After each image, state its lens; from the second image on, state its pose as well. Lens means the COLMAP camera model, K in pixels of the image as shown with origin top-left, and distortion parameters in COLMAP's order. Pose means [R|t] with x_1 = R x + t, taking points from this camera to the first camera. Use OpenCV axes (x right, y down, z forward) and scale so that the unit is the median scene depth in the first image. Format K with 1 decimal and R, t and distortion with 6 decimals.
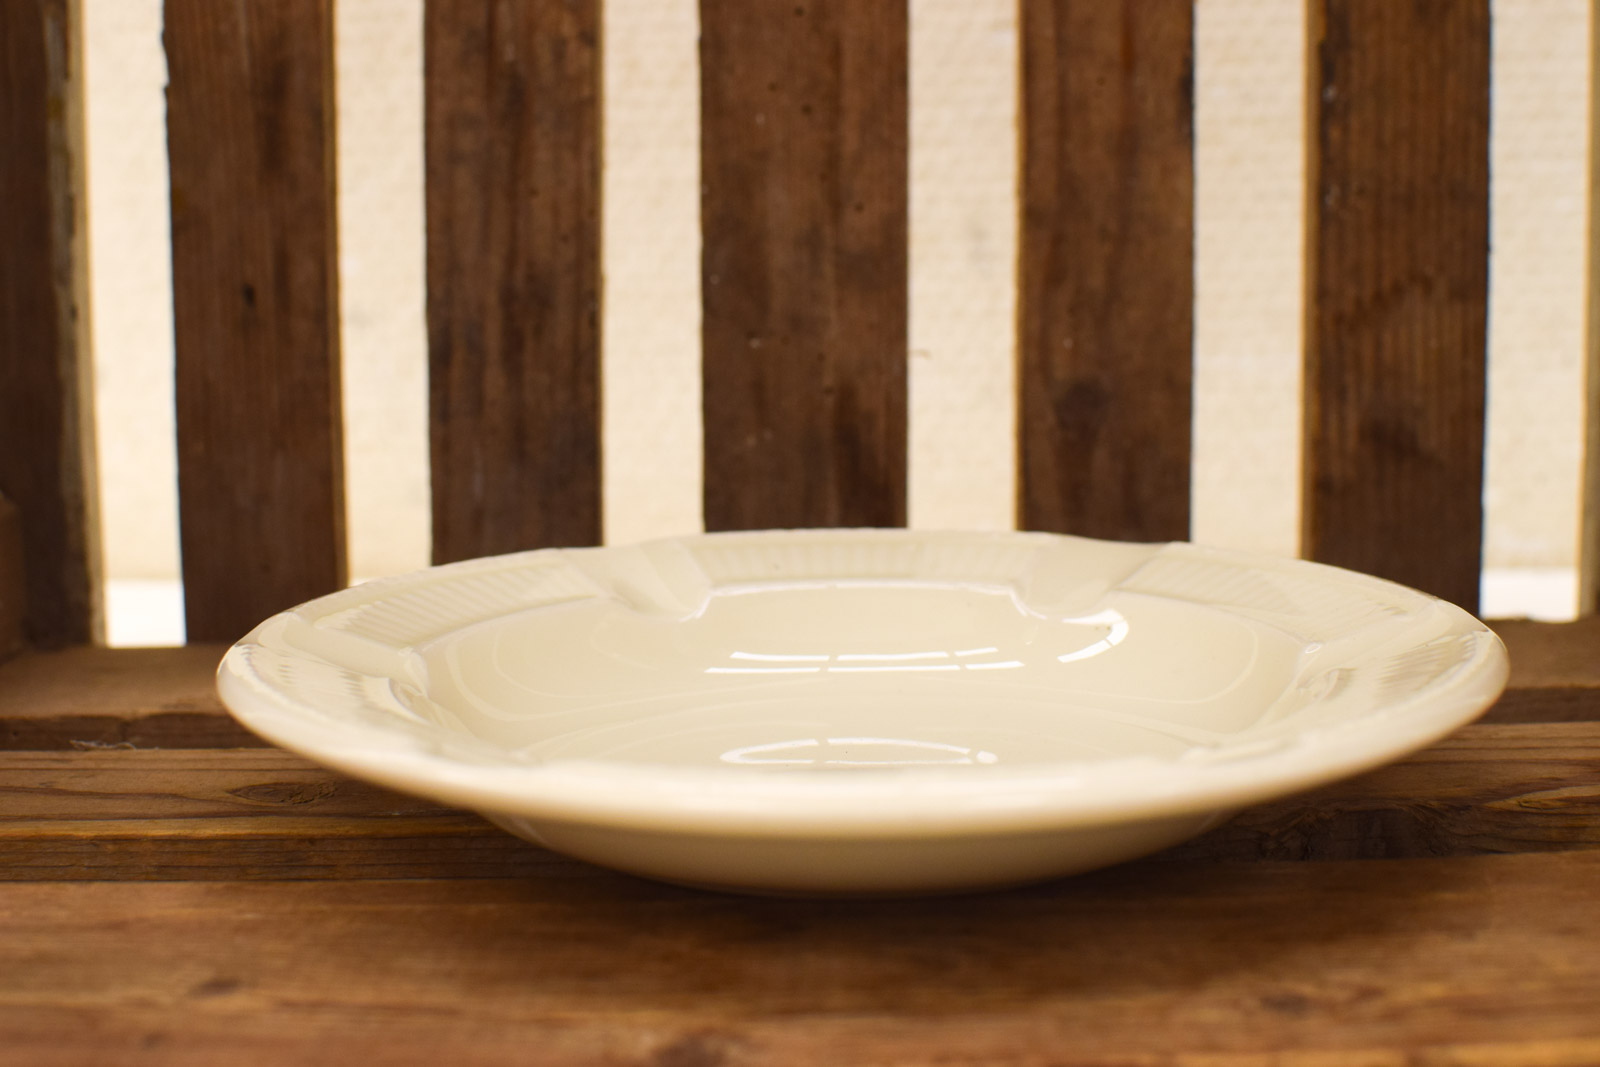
lens RADIAL K [[2503.8, 0, 798.8], [0, 2503.8, 533.7], [0, 0, 1]] dist [-0.195932, 0.000000]
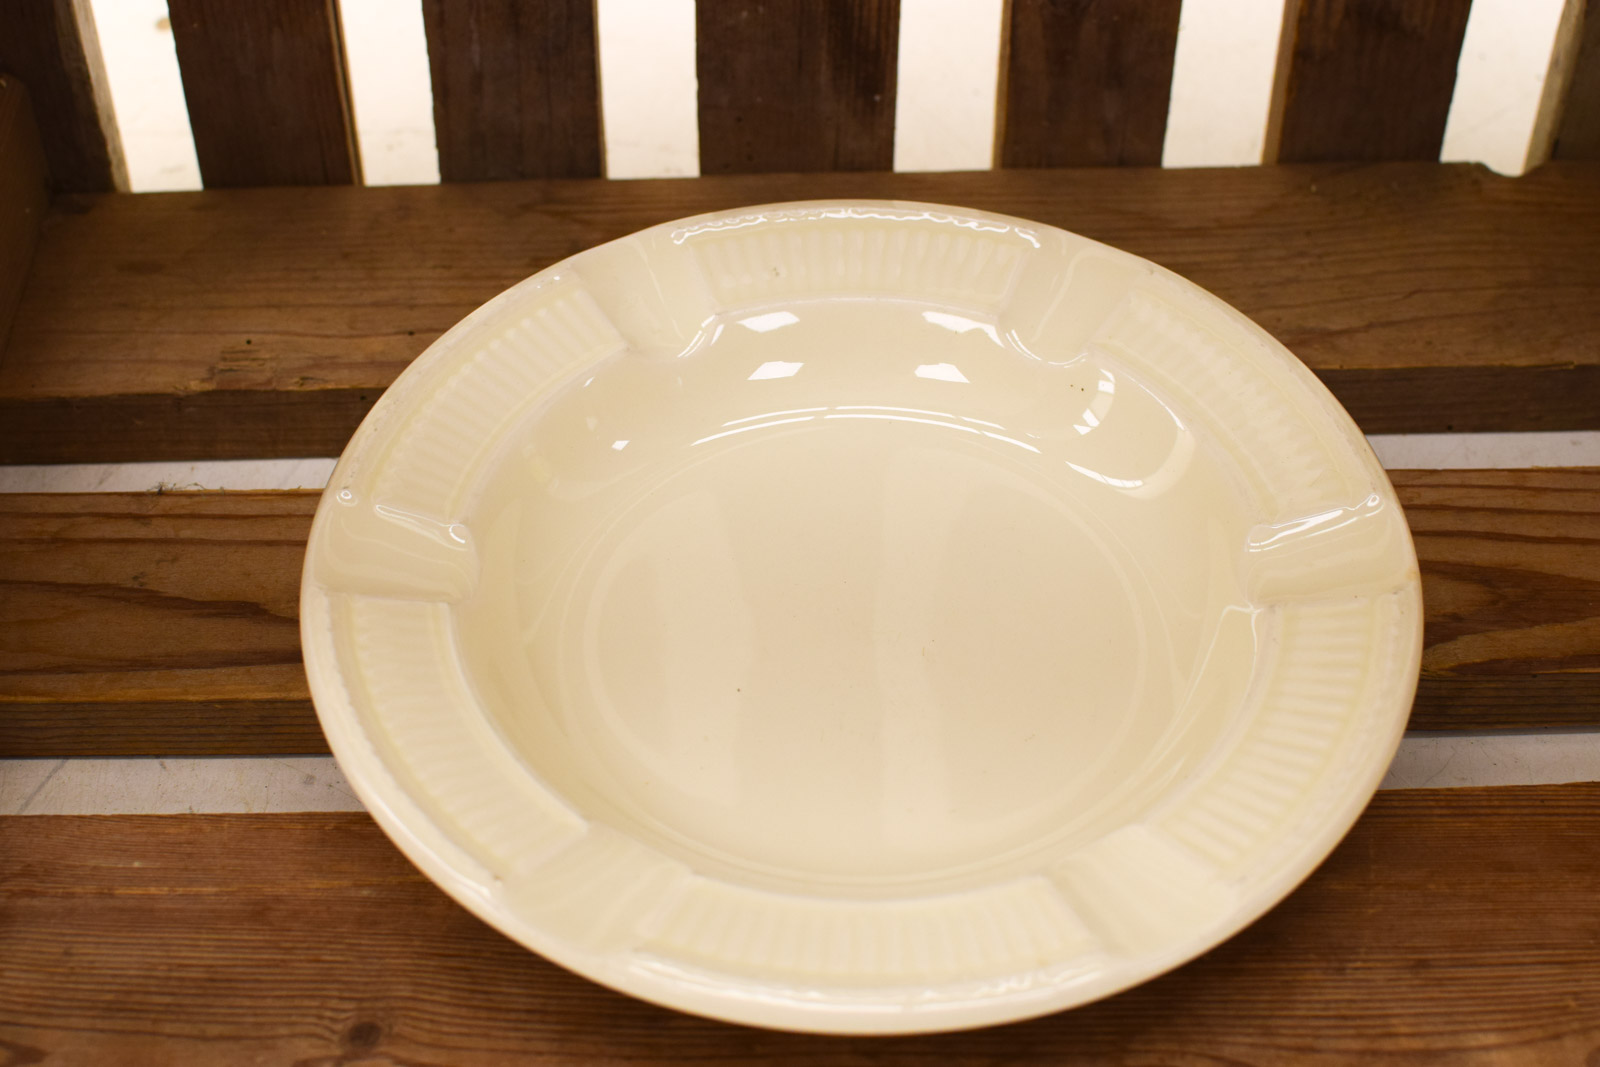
lens RADIAL K [[2503.8, 0, 801.1], [0, 2503.8, 533.7], [0, 0, 1]] dist [-0.195932, 0.000000]
pose [[0.999705, -0.007484, 0.023096, -0.021488], [-0.007991, 0.796882, 0.604082, -0.488753], [-0.022926, -0.604088, 0.796587, 0.077710]]
